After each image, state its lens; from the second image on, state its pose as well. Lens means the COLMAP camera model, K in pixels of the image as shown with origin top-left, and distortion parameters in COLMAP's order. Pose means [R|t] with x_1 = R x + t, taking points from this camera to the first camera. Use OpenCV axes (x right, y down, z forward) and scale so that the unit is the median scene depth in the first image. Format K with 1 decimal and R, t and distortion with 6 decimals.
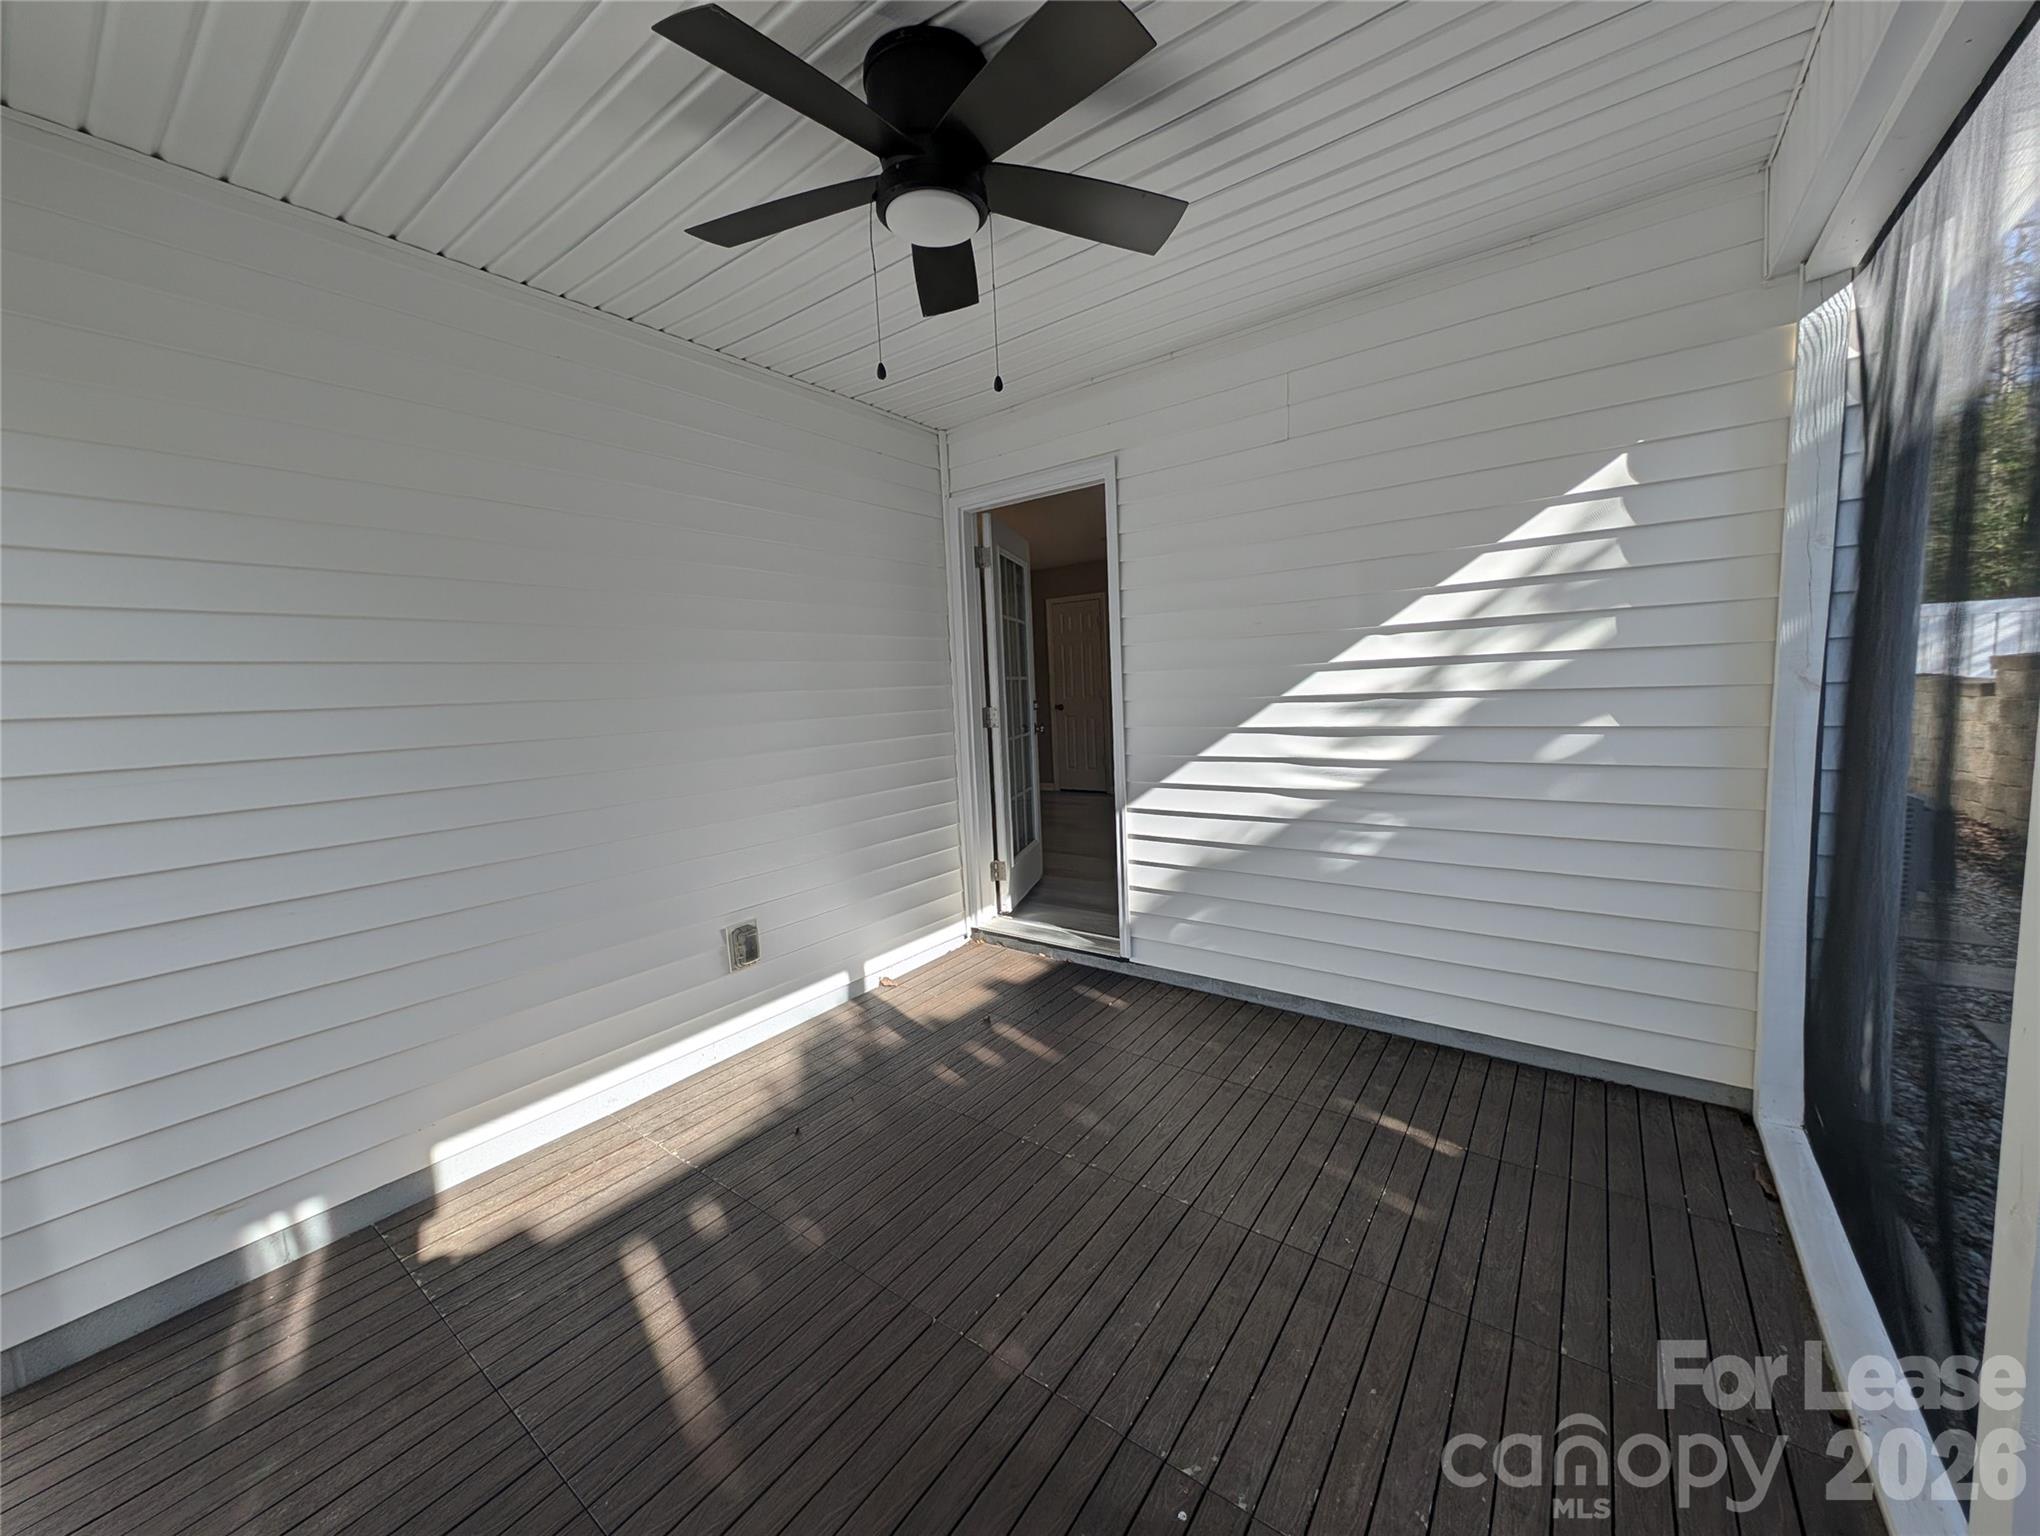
lens RADIAL K [[767.9, 0, 1044.6], [0, 767.9, 770.1], [0, 0, 1]] dist [0.012294, -0.009437]
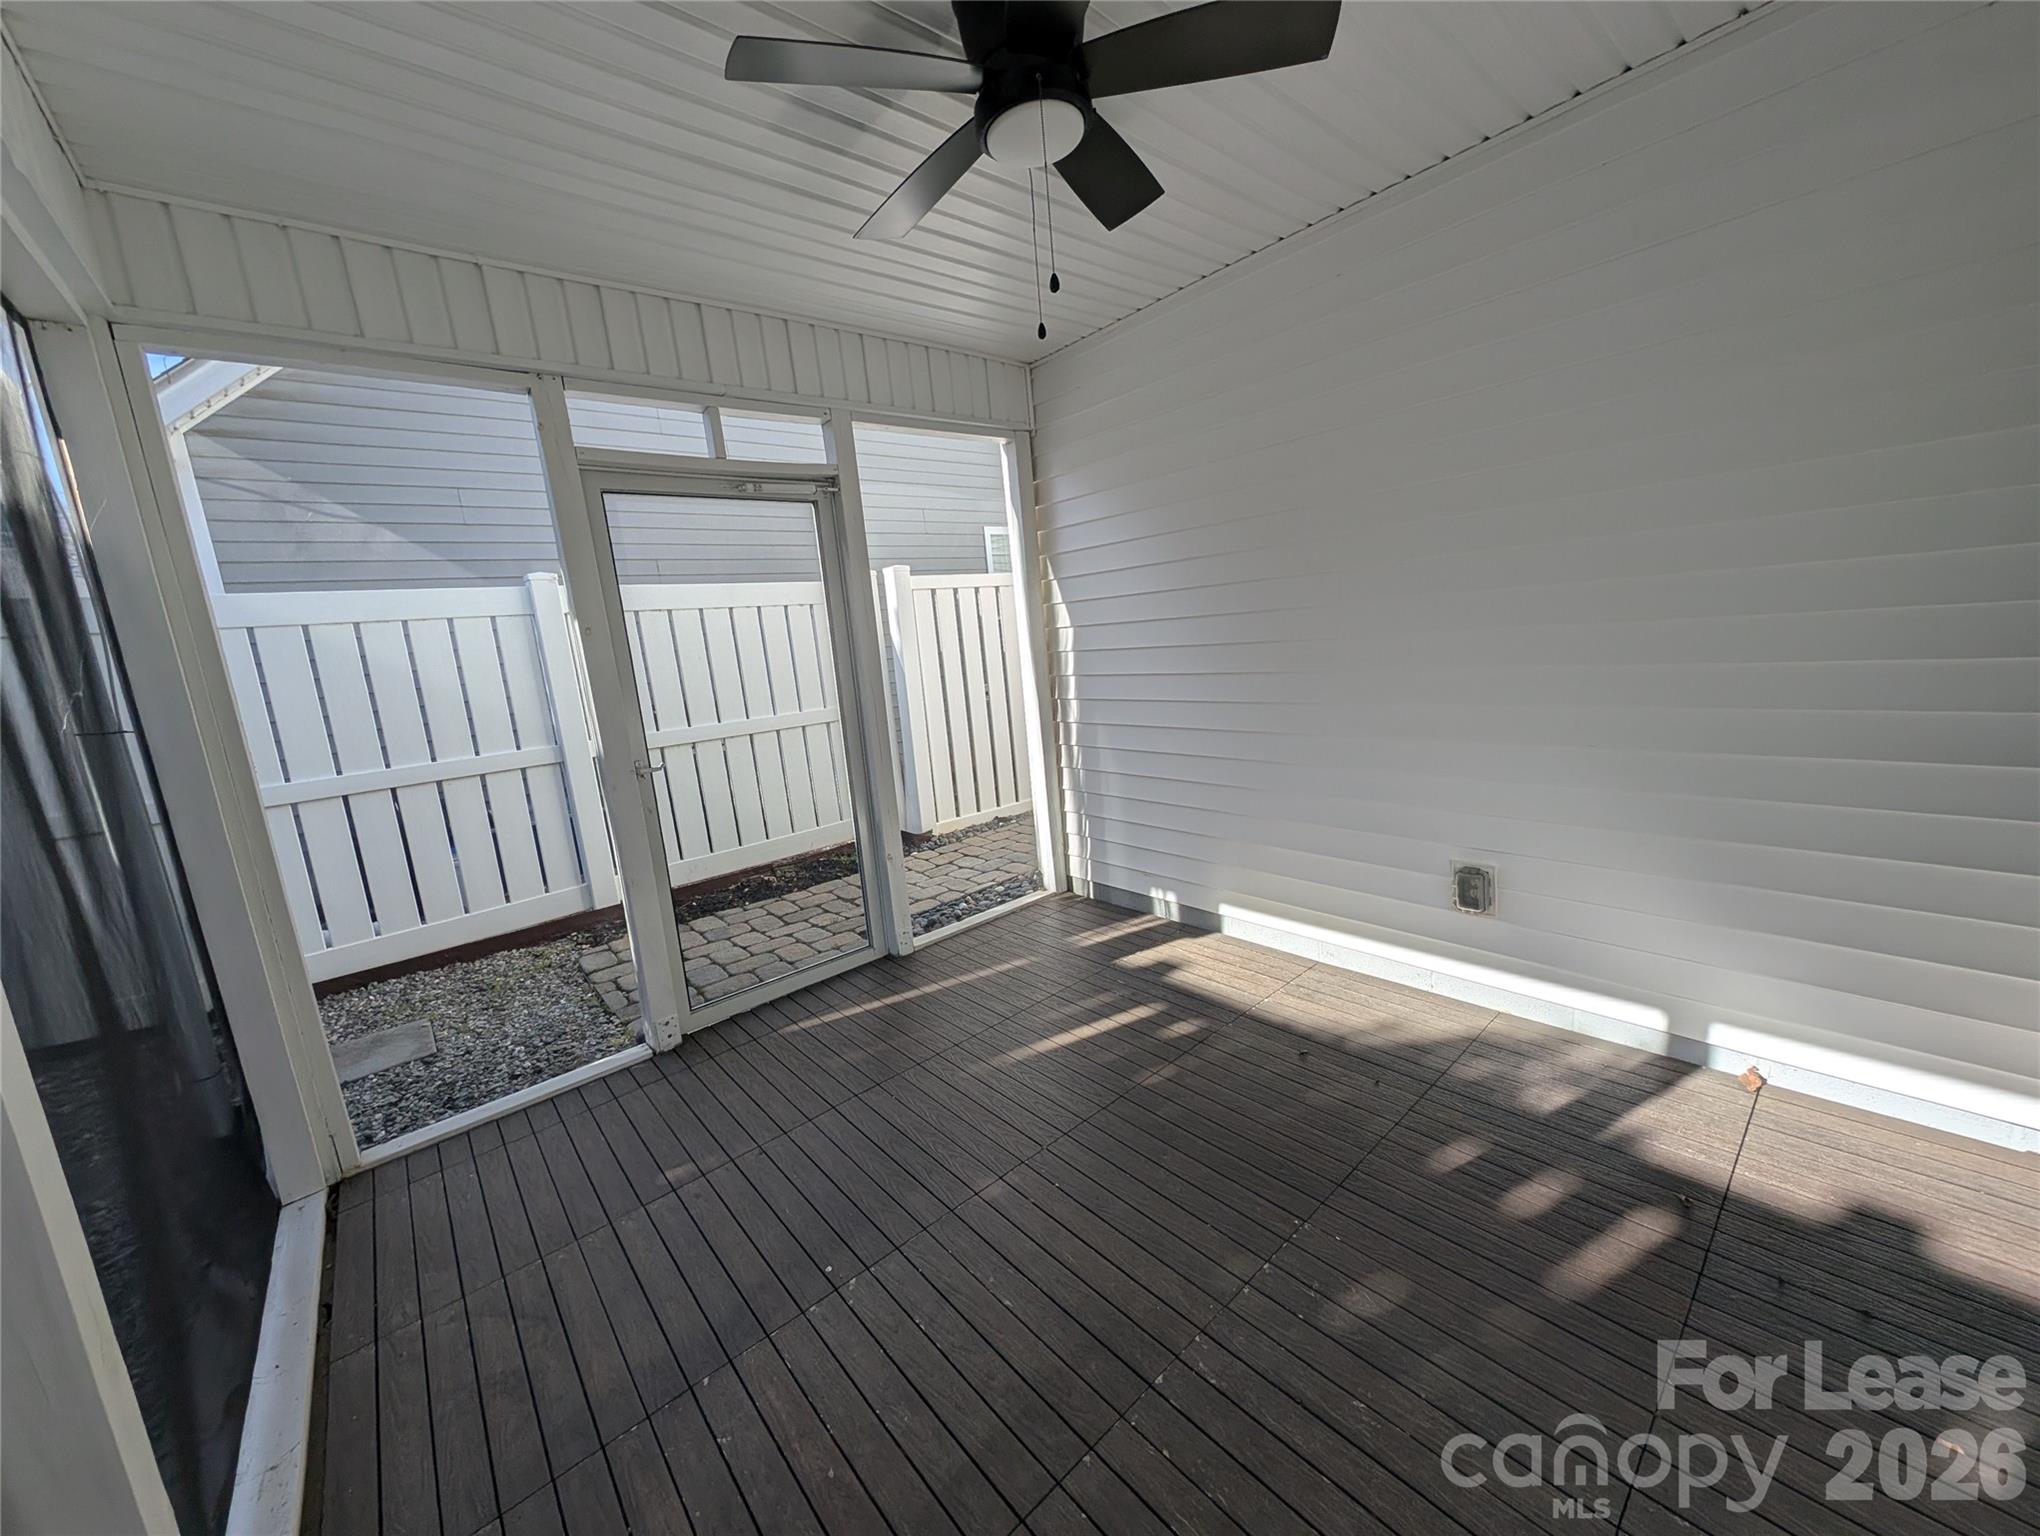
lens RADIAL K [[764.3, 0, 1020.0], [0, 764.3, 768.0], [0, 0, 1]] dist [0.021792, -0.009347]
pose [[-0.229332, 0.240102, -0.943270, 0.711430], [-0.011505, 0.968362, 0.249286, -0.165041], [0.973280, 0.068021, -0.219314, 0.930414]]
